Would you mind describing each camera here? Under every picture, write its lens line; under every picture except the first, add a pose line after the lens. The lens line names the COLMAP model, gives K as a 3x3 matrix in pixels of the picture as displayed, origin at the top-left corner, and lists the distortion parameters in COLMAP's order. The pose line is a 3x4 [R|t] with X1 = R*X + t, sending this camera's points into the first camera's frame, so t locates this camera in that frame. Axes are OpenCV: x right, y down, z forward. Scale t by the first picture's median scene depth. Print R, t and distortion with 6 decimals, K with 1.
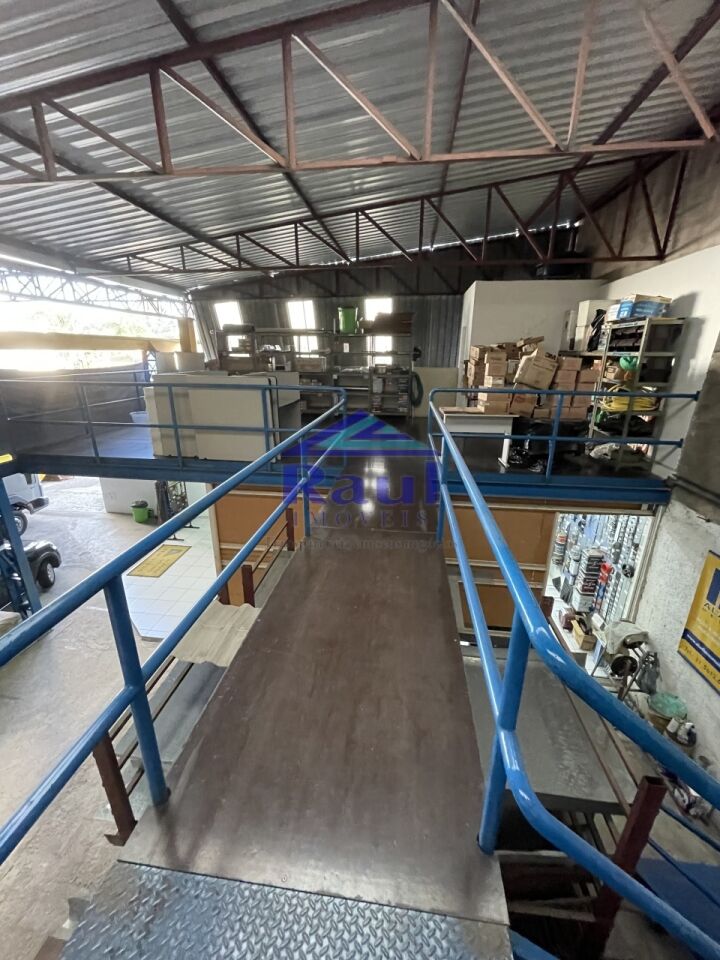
lens RADIAL K [[382.2, 0, 360.0], [0, 382.2, 480.0], [0, 0, 1]] dist [0.000781, -0.000017]
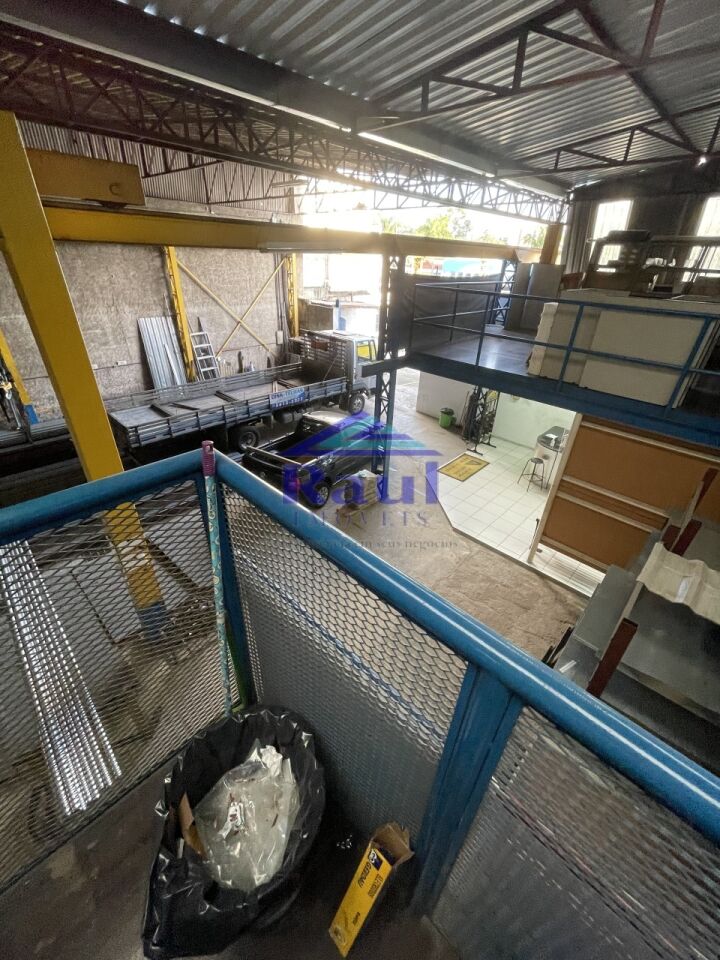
lens RADIAL K [[382.2, 0, 360.0], [0, 382.2, 480.0], [0, 0, 1]] dist [0.000781, -0.000017]
pose [[0.797864, 0.329415, -0.504875, -0.172418], [-0.224255, 0.939579, 0.258653, 0.023981], [0.559575, -0.093149, 0.823529, -0.075669]]
